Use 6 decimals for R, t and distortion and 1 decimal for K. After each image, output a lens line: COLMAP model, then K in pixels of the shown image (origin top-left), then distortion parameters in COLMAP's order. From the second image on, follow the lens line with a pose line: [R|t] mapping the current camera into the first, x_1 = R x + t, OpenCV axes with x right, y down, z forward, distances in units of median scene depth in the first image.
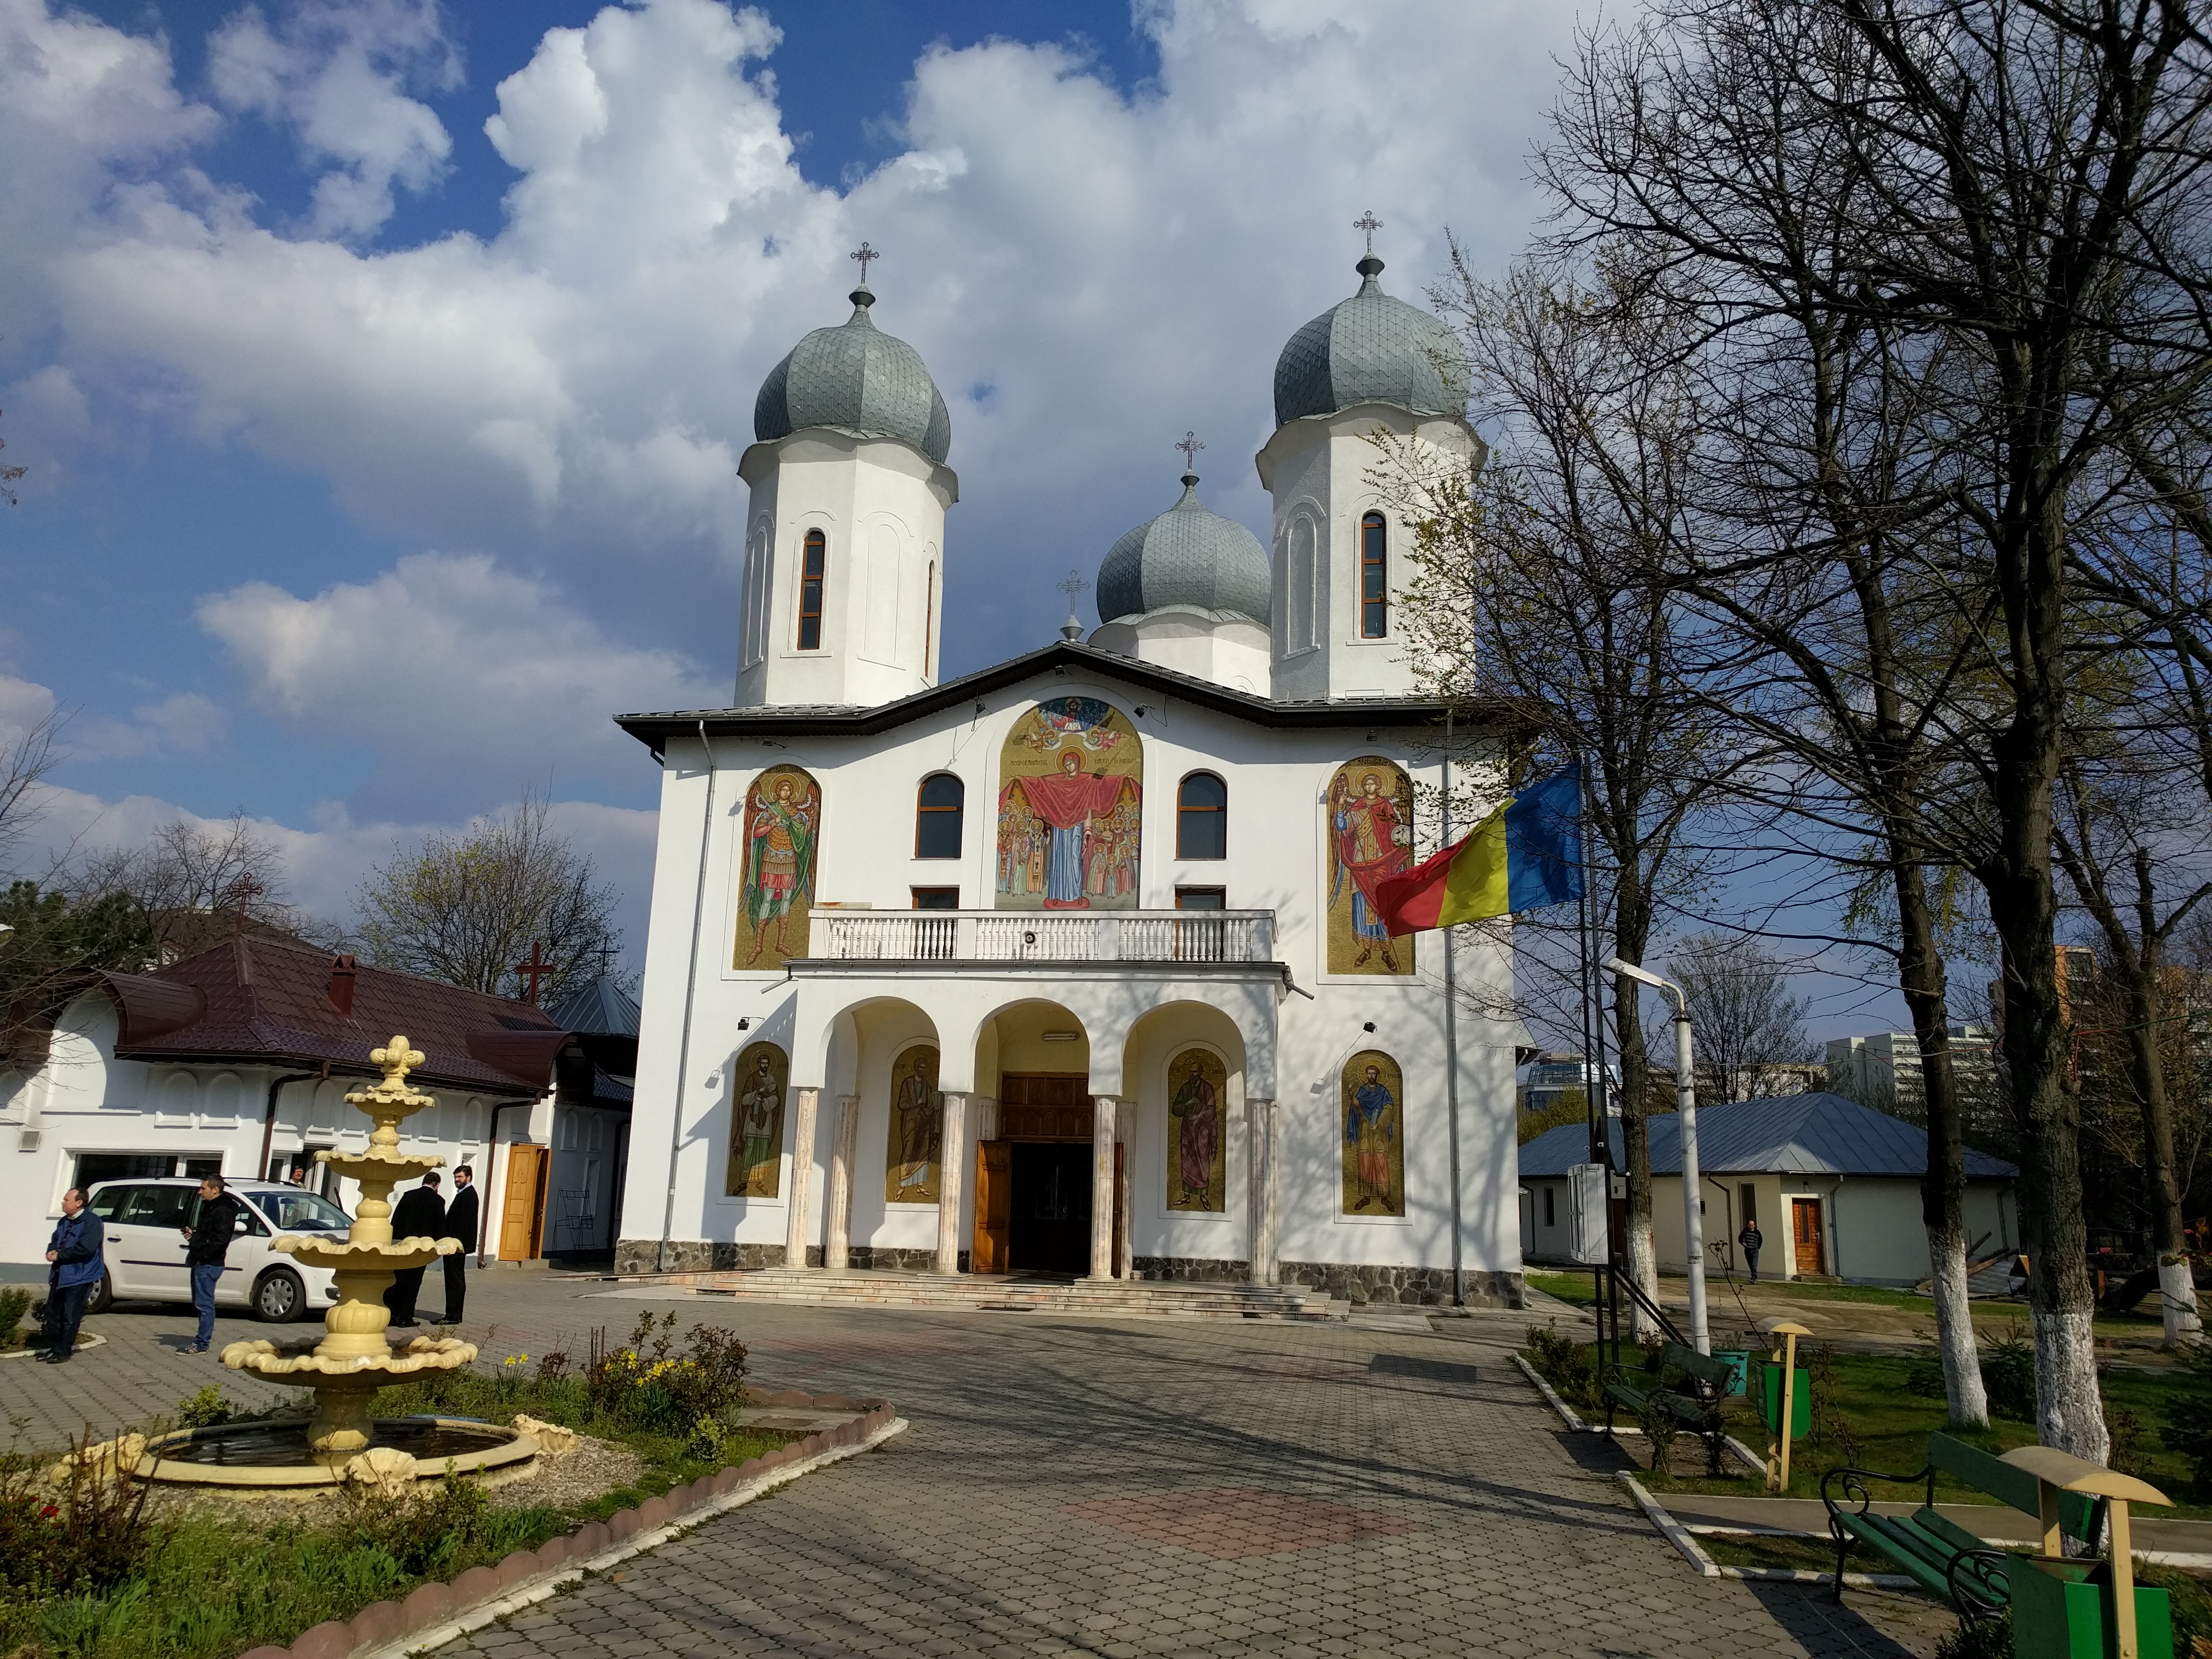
lens RADIAL K [[1639.4, 0, 1110.1], [0, 1639.4, 805.8], [0, 0, 1]] dist [0.017303, -0.002697]
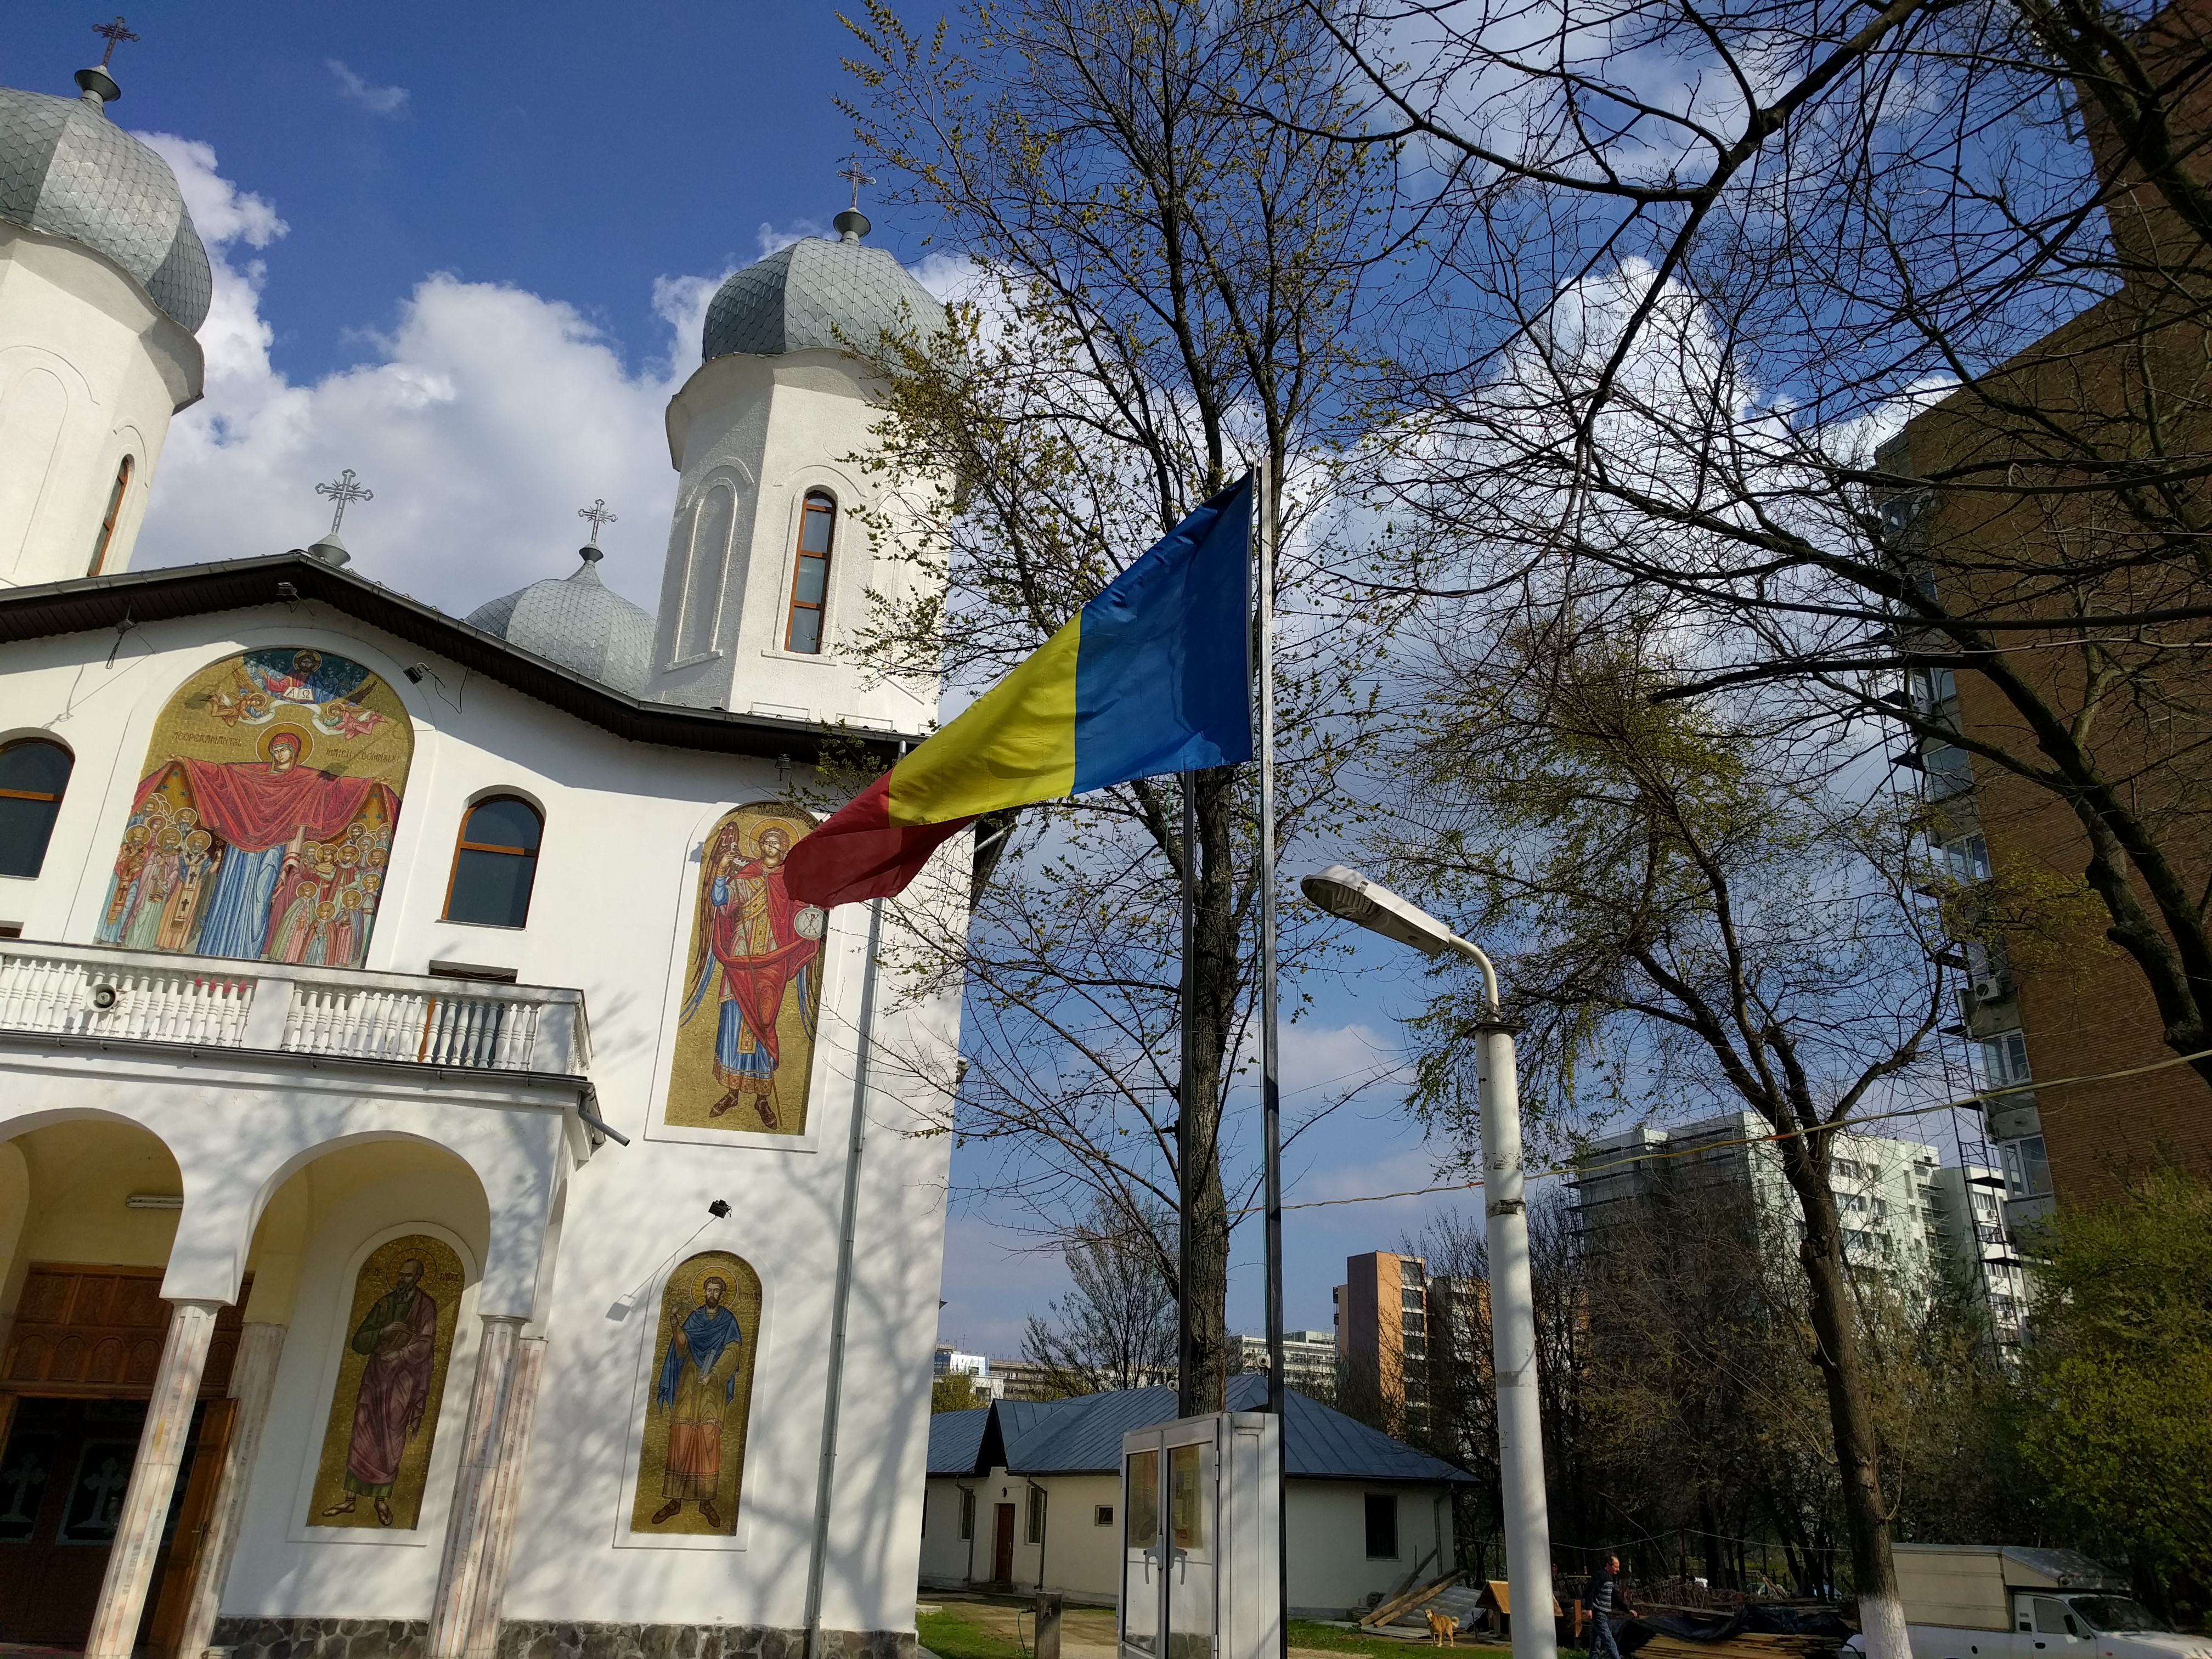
lens RADIAL K [[1648.3, 0, 1117.9], [0, 1648.3, 819.8], [0, 0, 1]] dist [0.010354, 0.012318]
pose [[0.929499, 0.147280, 0.338144, 0.064435], [-0.092508, 0.980600, -0.172816, 0.082470], [-0.357036, 0.129351, 0.925091, 0.346725]]
